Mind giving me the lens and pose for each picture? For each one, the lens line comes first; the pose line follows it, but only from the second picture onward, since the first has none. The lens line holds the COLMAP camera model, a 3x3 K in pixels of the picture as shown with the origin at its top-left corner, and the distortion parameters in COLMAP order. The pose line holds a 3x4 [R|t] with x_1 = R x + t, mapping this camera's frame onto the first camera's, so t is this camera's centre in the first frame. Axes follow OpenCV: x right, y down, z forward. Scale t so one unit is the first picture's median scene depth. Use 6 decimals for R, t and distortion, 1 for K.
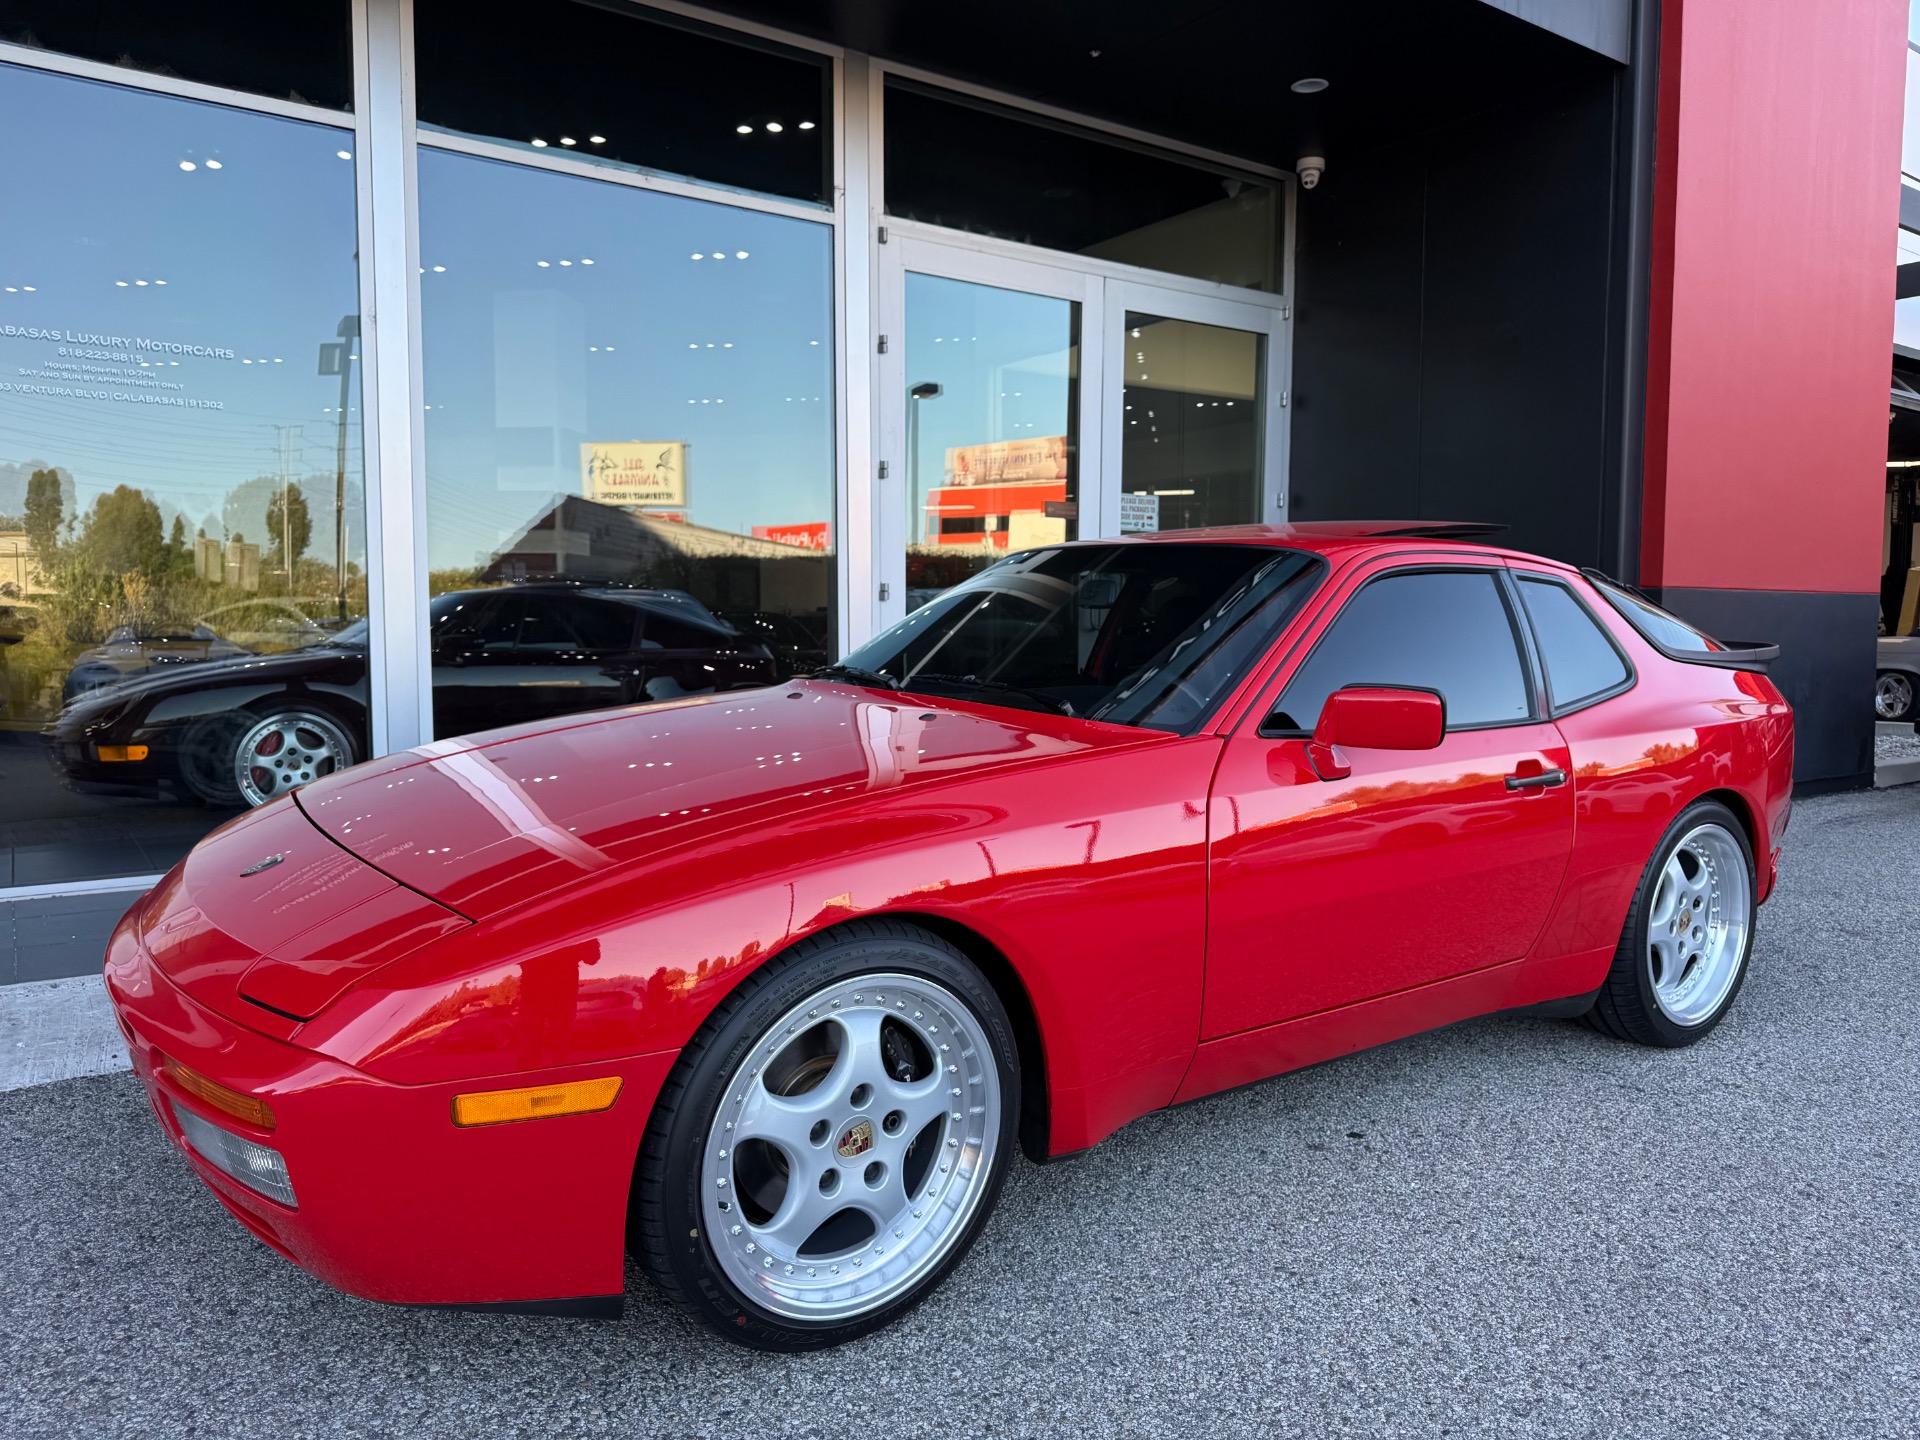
lens RADIAL K [[1355.6, 0, 963.0], [0, 1355.6, 723.9], [0, 0, 1]] dist [0.002400, -0.004278]
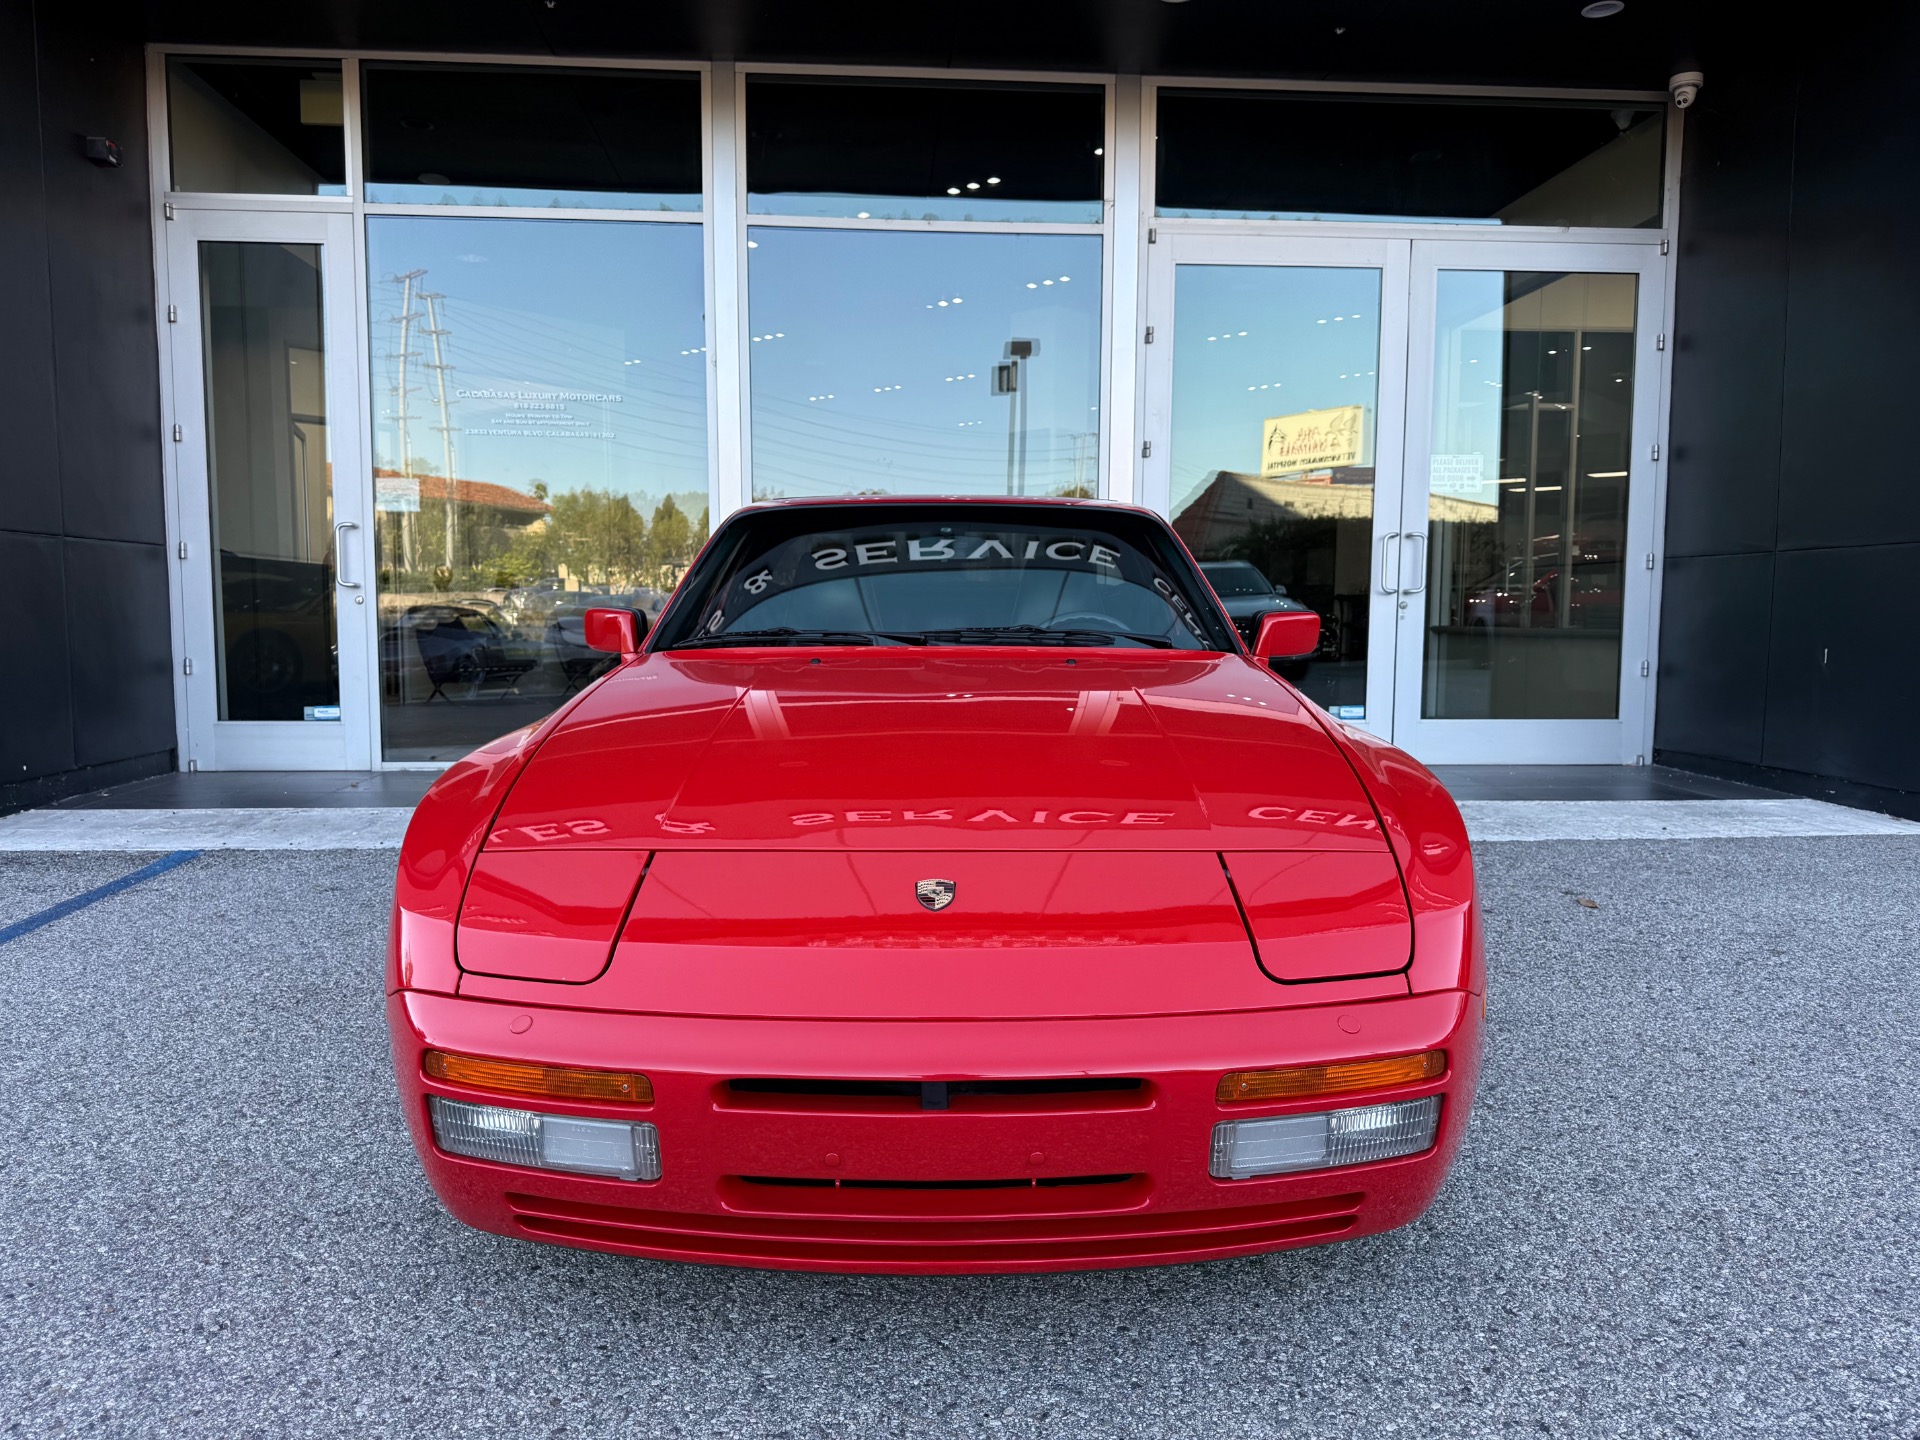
lens RADIAL K [[1341.8, 0, 959.9], [0, 1341.8, 737.9], [0, 0, 1]] dist [-0.006497, -0.002720]
pose [[0.860817, 0.046537, -0.506782, 0.807124], [-0.035835, 0.998881, 0.030857, 0.041525], [0.507651, -0.008402, 0.861522, -0.048671]]
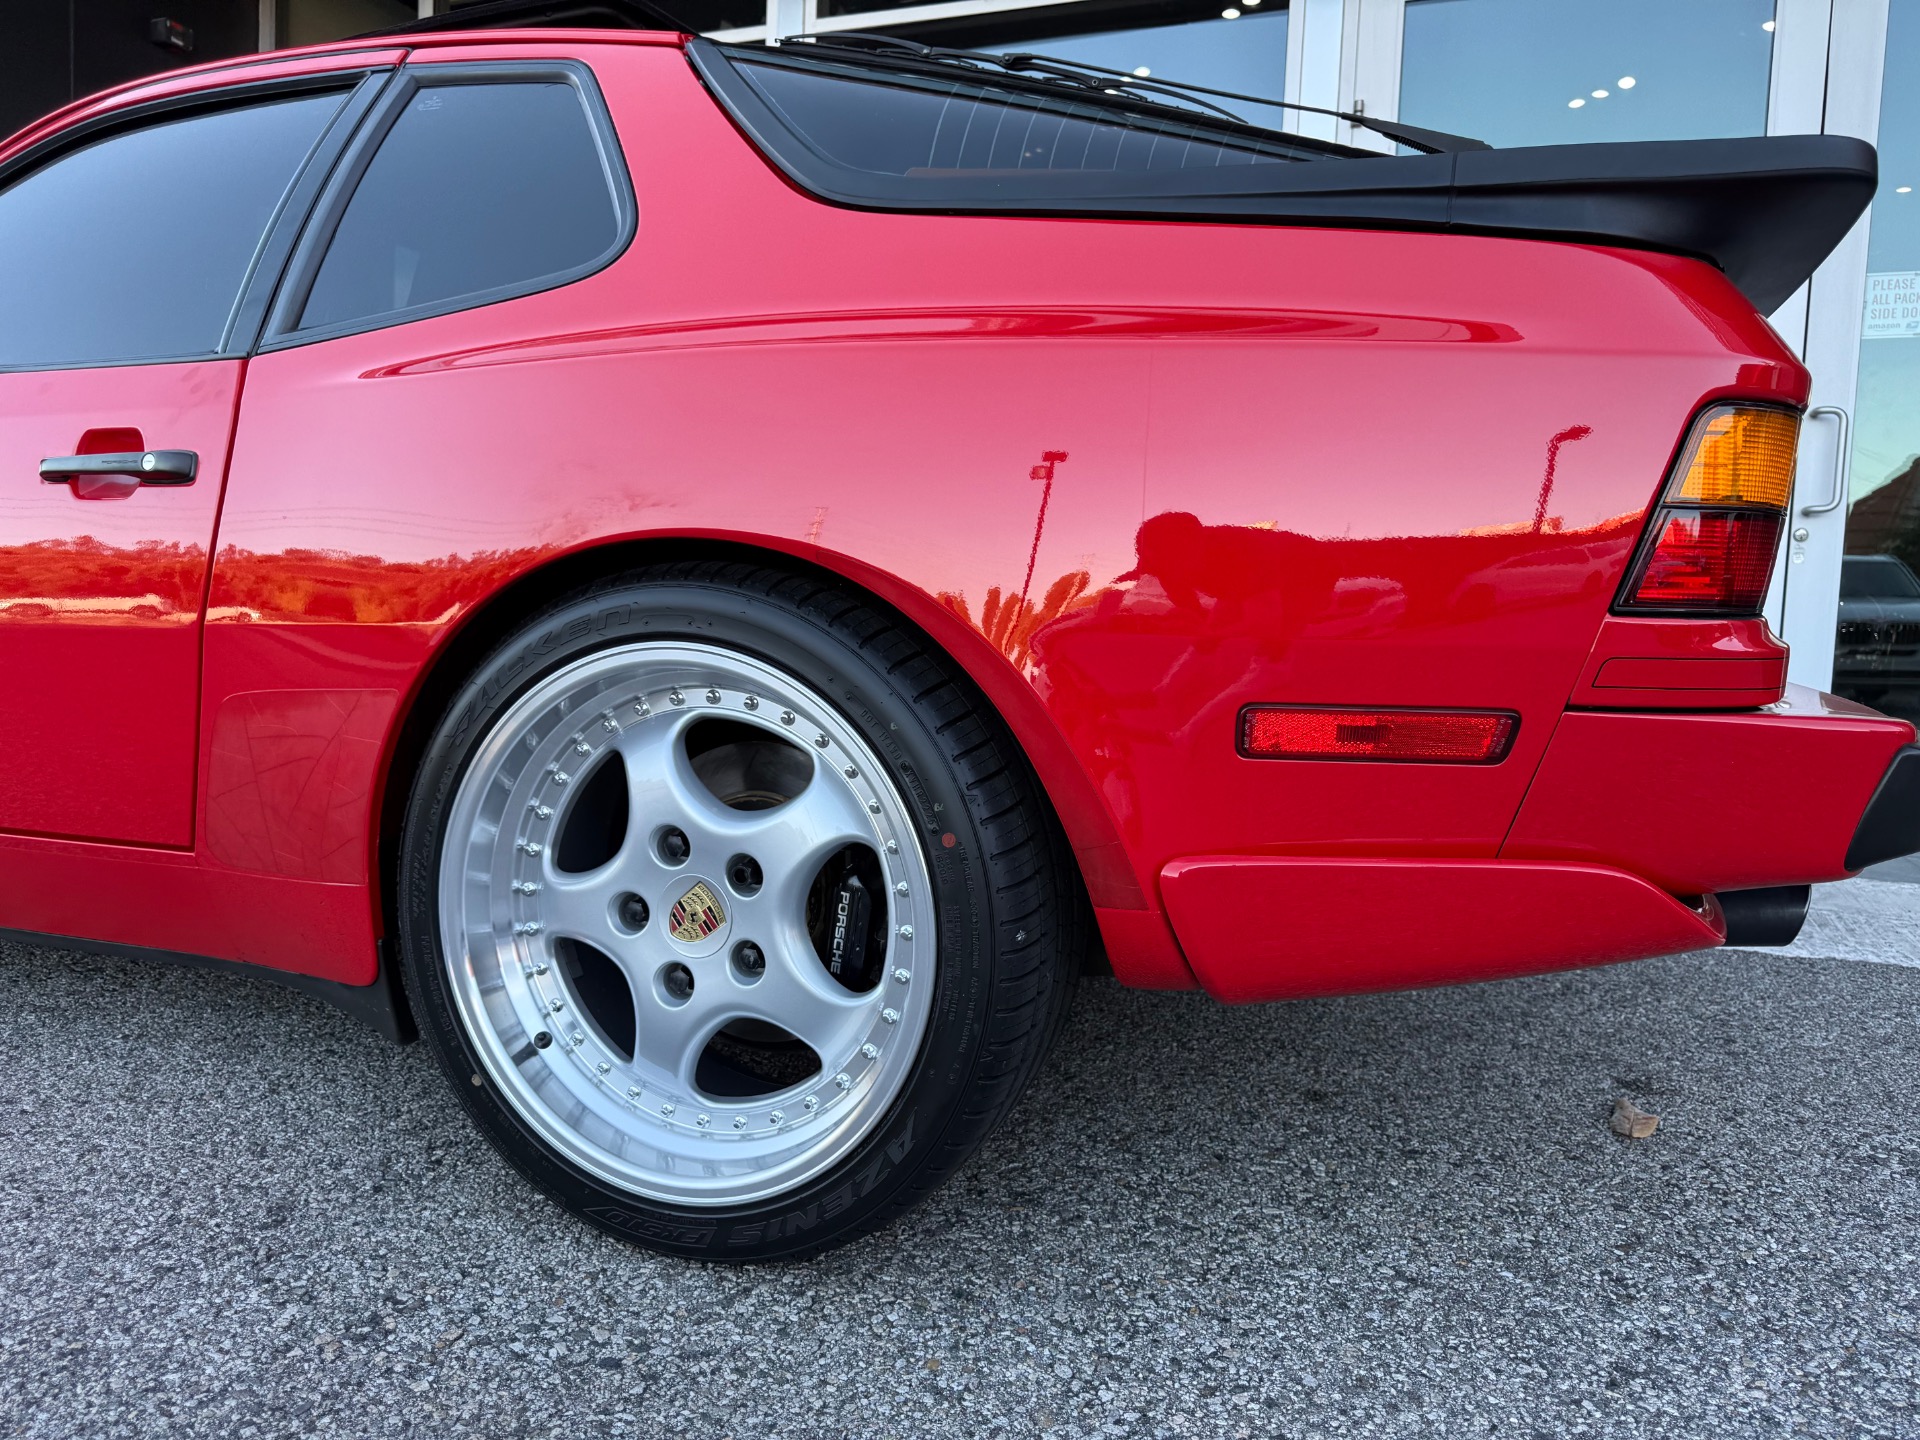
lens RADIAL K [[1350.4, 0, 953.0], [0, 1350.4, 738.3], [0, 0, 1]] dist [0.032341, -0.046643]
pose [[0.564921, 0.086418, -0.820607, 0.941921], [-0.094927, 0.994704, 0.039403, 0.084839], [0.819666, 0.055638, 0.570133, 0.923047]]
